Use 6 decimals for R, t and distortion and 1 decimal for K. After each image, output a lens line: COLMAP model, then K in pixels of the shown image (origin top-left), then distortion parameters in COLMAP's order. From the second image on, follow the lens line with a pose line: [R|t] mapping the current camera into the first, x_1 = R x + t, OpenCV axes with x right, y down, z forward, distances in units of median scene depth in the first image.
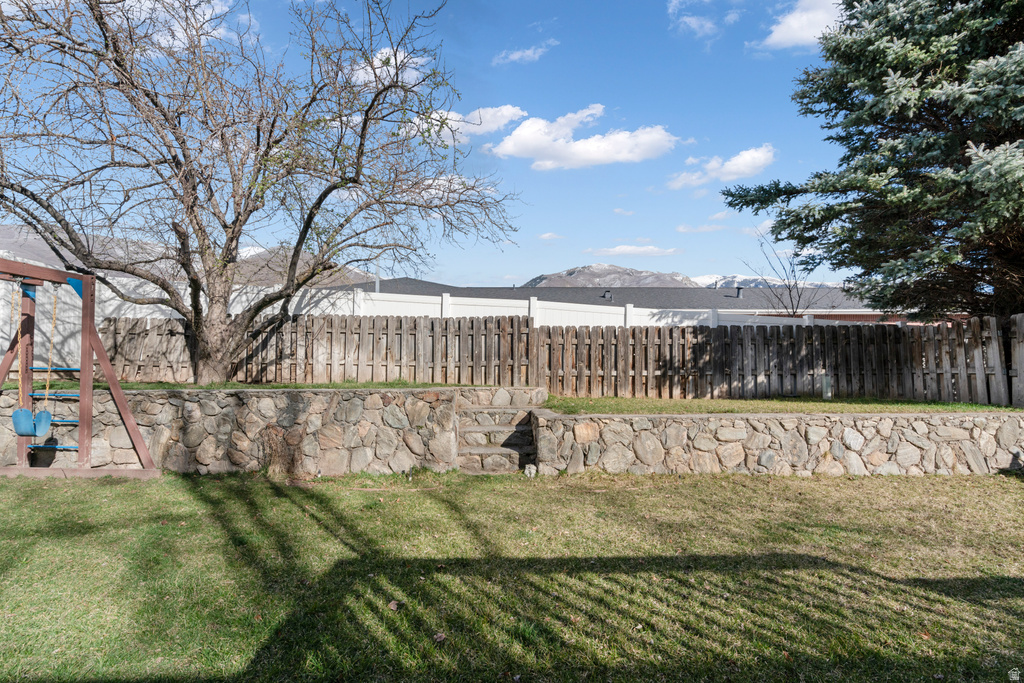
lens RADIAL K [[492.0, 0, 506.0], [0, 492.0, 340.9], [0, 0, 1]] dist [0.008392, 0.002055]
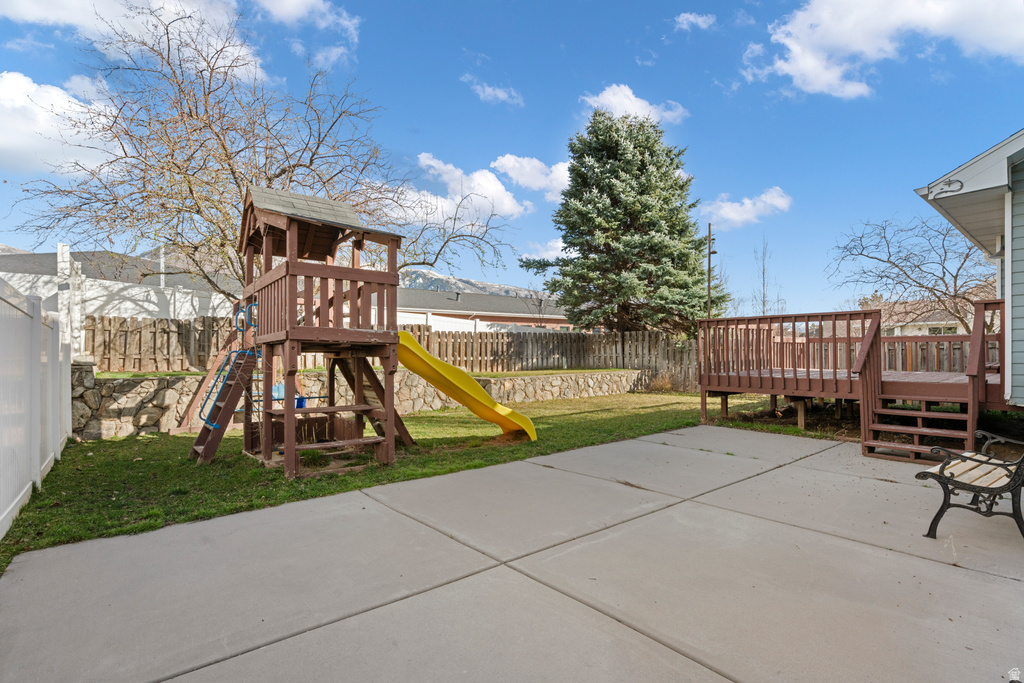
lens RADIAL K [[492.0, 0, 514.6], [0, 492.0, 340.7], [0, 0, 1]] dist [0.008392, 0.002055]
pose [[0.783681, 0.006380, 0.621131, -0.746141], [-0.023134, 0.999553, 0.018921, -0.034741], [-0.620733, -0.029197, 0.783479, -0.462234]]
